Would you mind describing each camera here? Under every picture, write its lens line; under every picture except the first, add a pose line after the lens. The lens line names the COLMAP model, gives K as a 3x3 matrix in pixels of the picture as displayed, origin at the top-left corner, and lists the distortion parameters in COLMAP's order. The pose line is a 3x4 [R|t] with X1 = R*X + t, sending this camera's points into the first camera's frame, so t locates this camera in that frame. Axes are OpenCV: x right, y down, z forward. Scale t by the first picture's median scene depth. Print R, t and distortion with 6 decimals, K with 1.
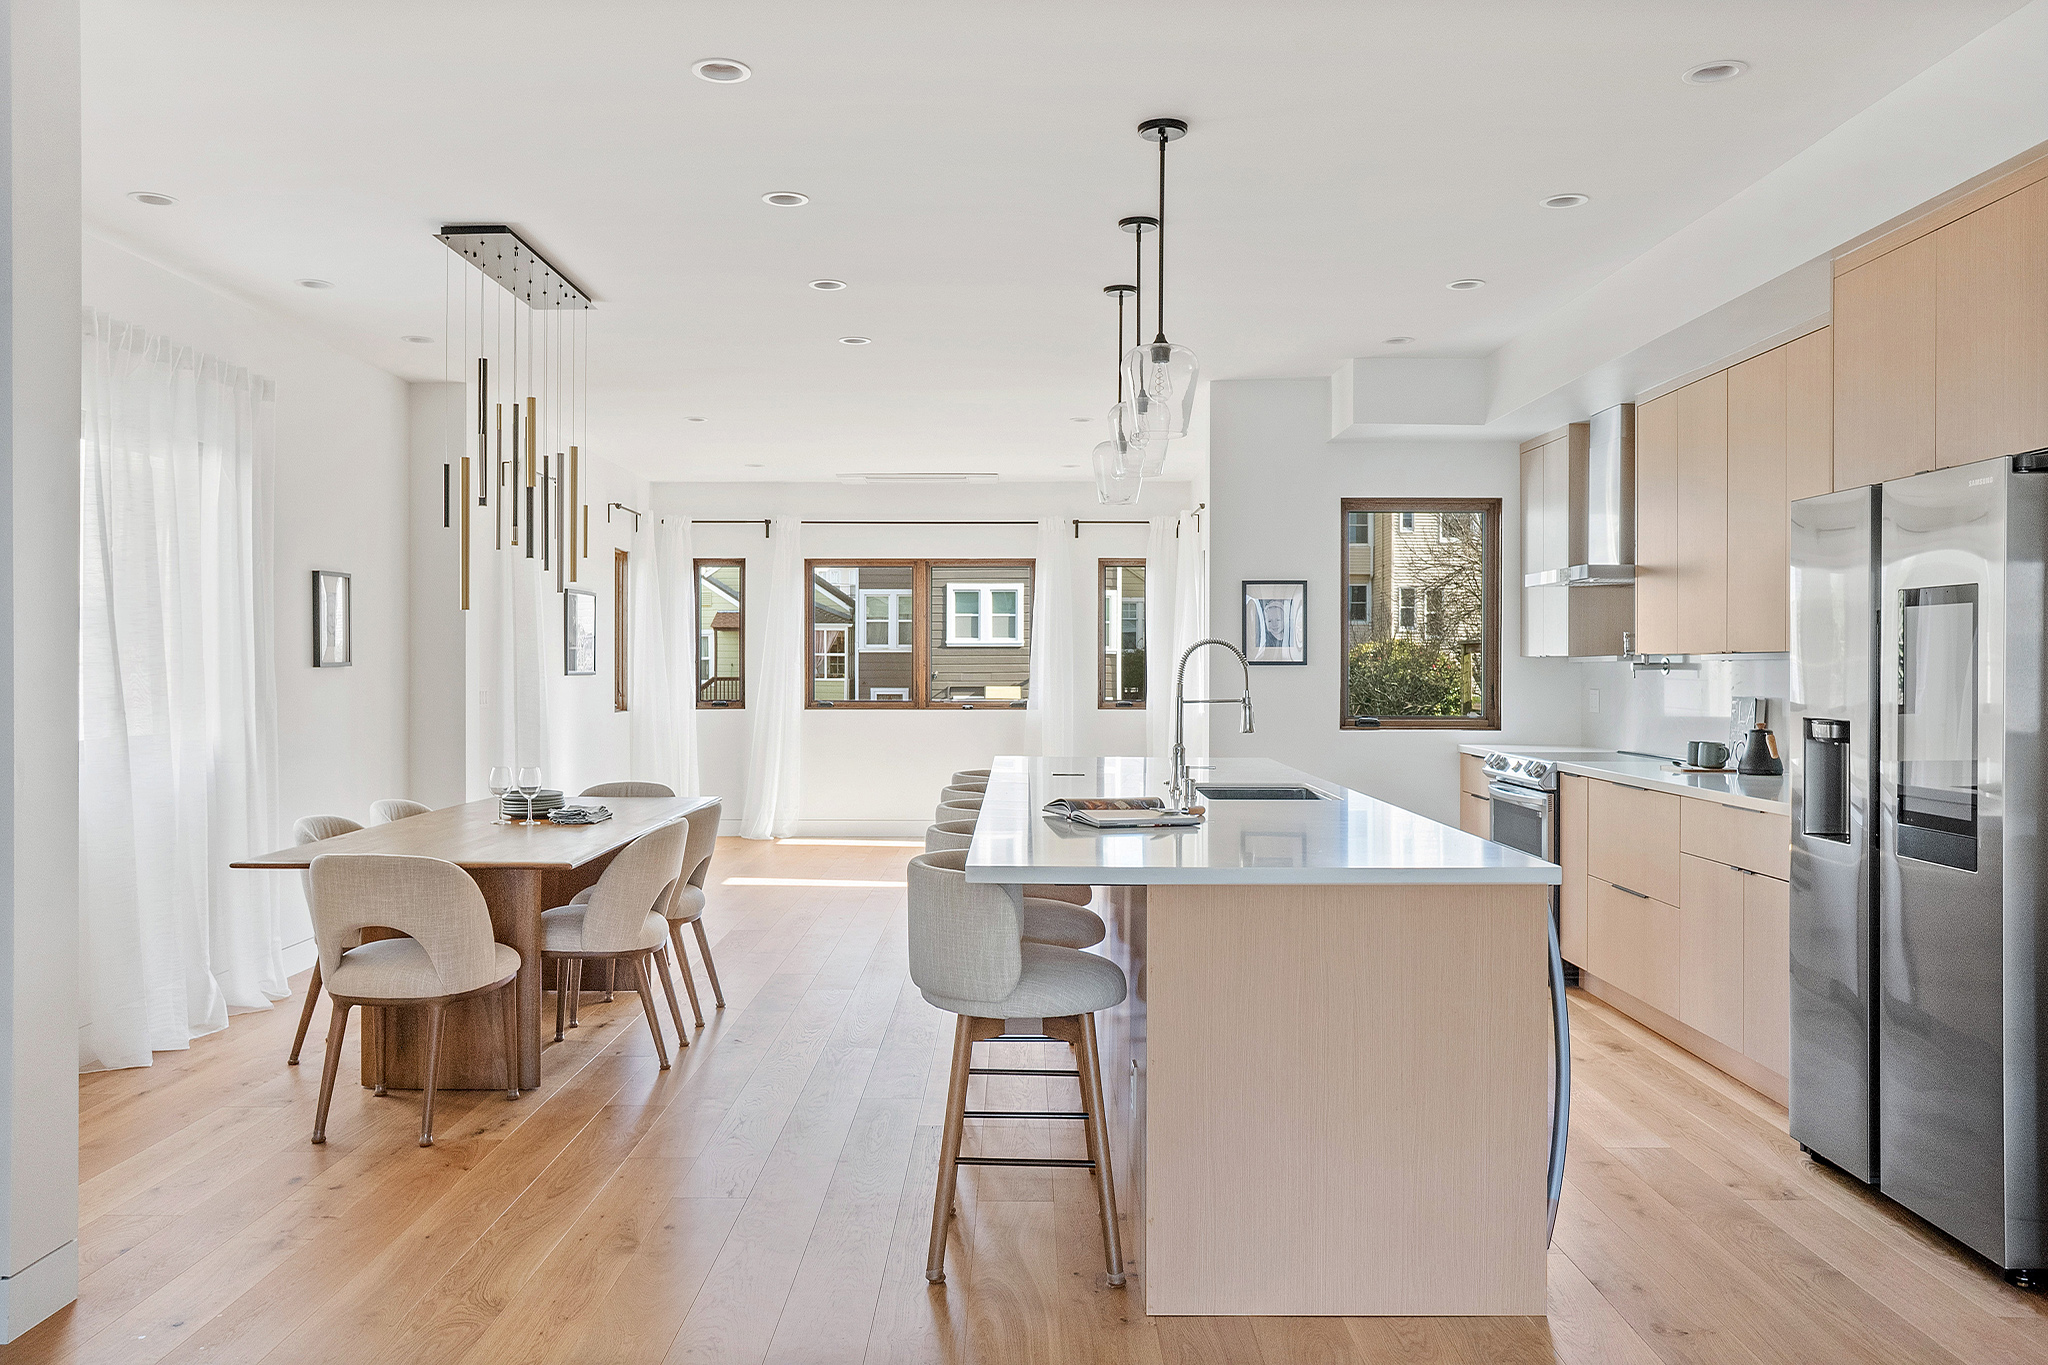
lens RADIAL K [[1562.6, 0, 1012.7], [0, 1562.6, 669.5], [0, 0, 1]] dist [-0.016410, 0.031240]
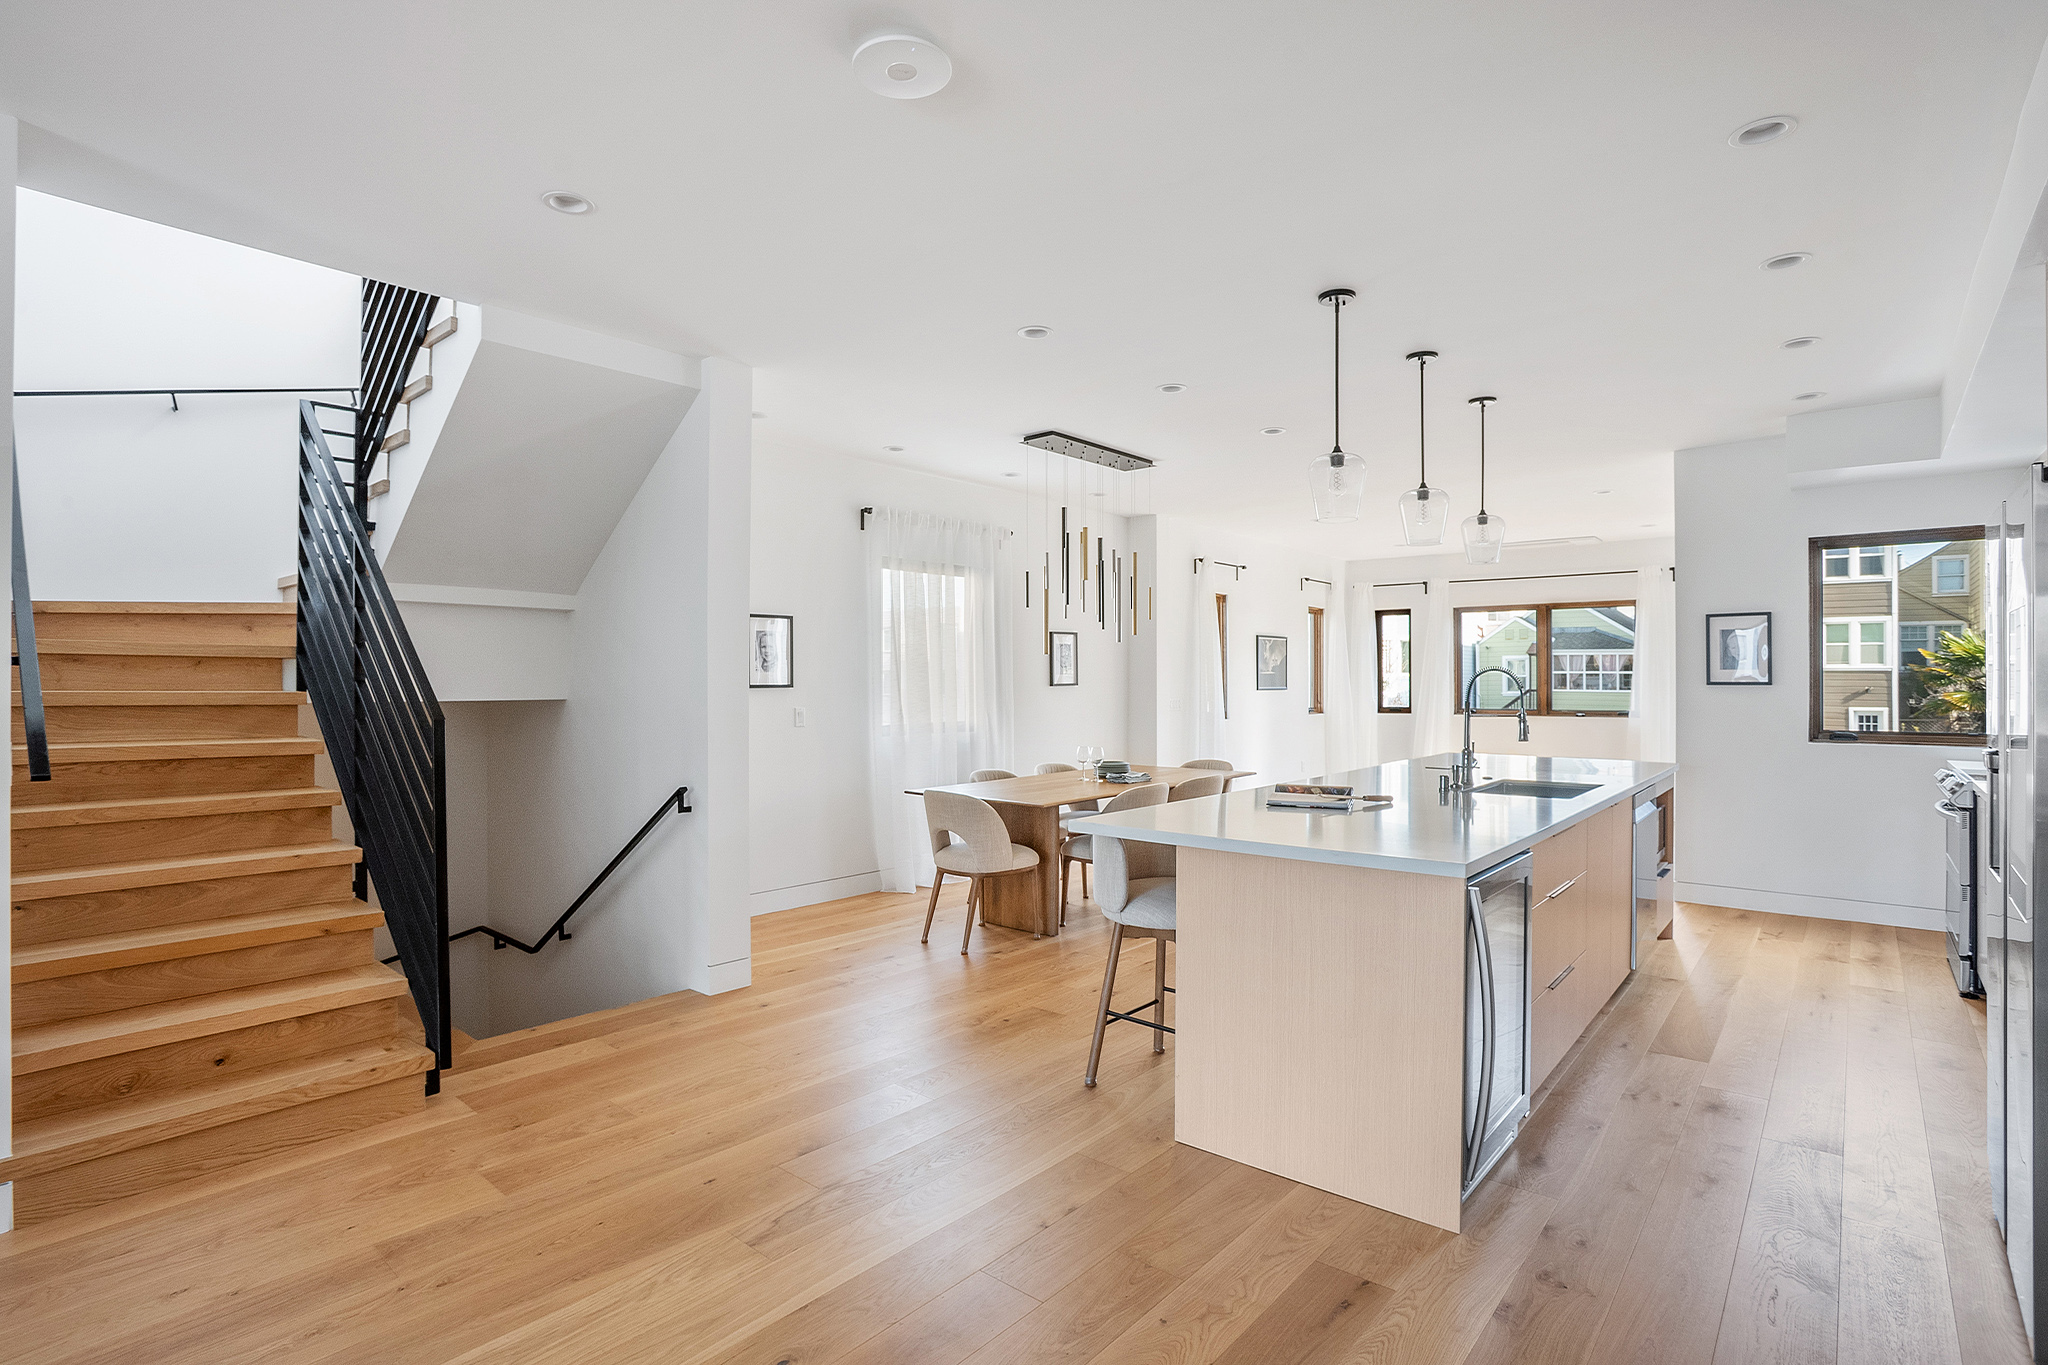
lens RADIAL K [[1021.2, 0, 1012.6], [0, 1021.2, 686.4], [0, 0, 1]] dist [-0.055714, 0.018237]
pose [[0.763512, 0.001918, -0.645790, 0.298546], [0.000415, 0.999994, 0.003460, -0.006113], [0.645793, -0.002909, 0.763507, 0.095862]]
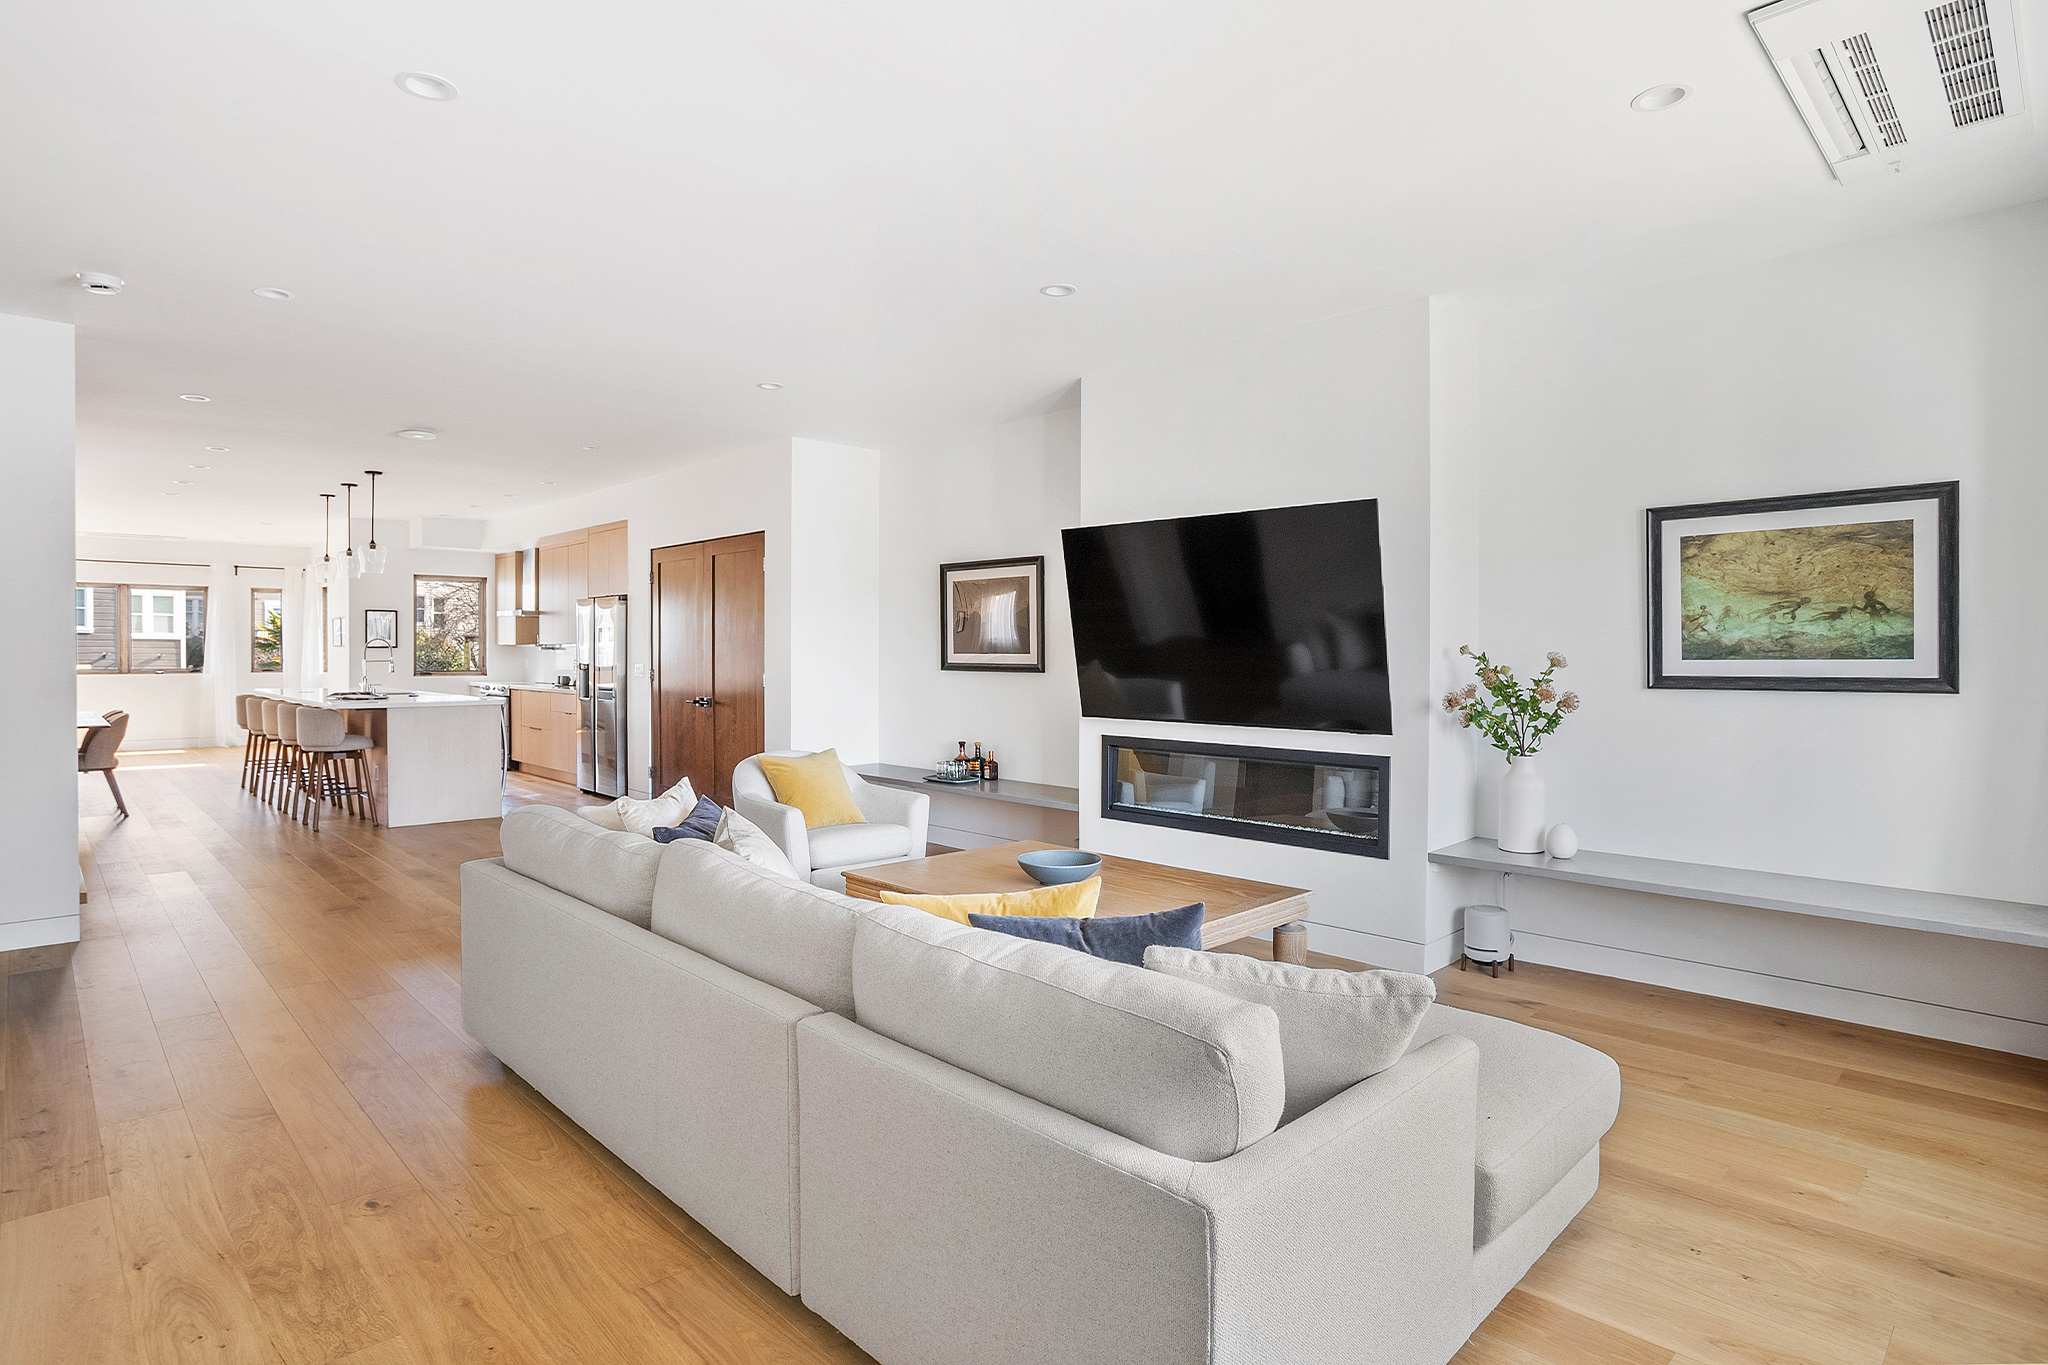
lens RADIAL K [[1089.6, 0, 1024.9], [0, 1089.6, 667.6], [0, 0, 1]] dist [-0.042855, 0.000590]
pose [[0.719909, -0.007650, 0.694026, -0.297877], [-0.002177, 0.999909, 0.013280, 0.004020], [-0.694065, -0.011071, 0.719828, -0.942901]]
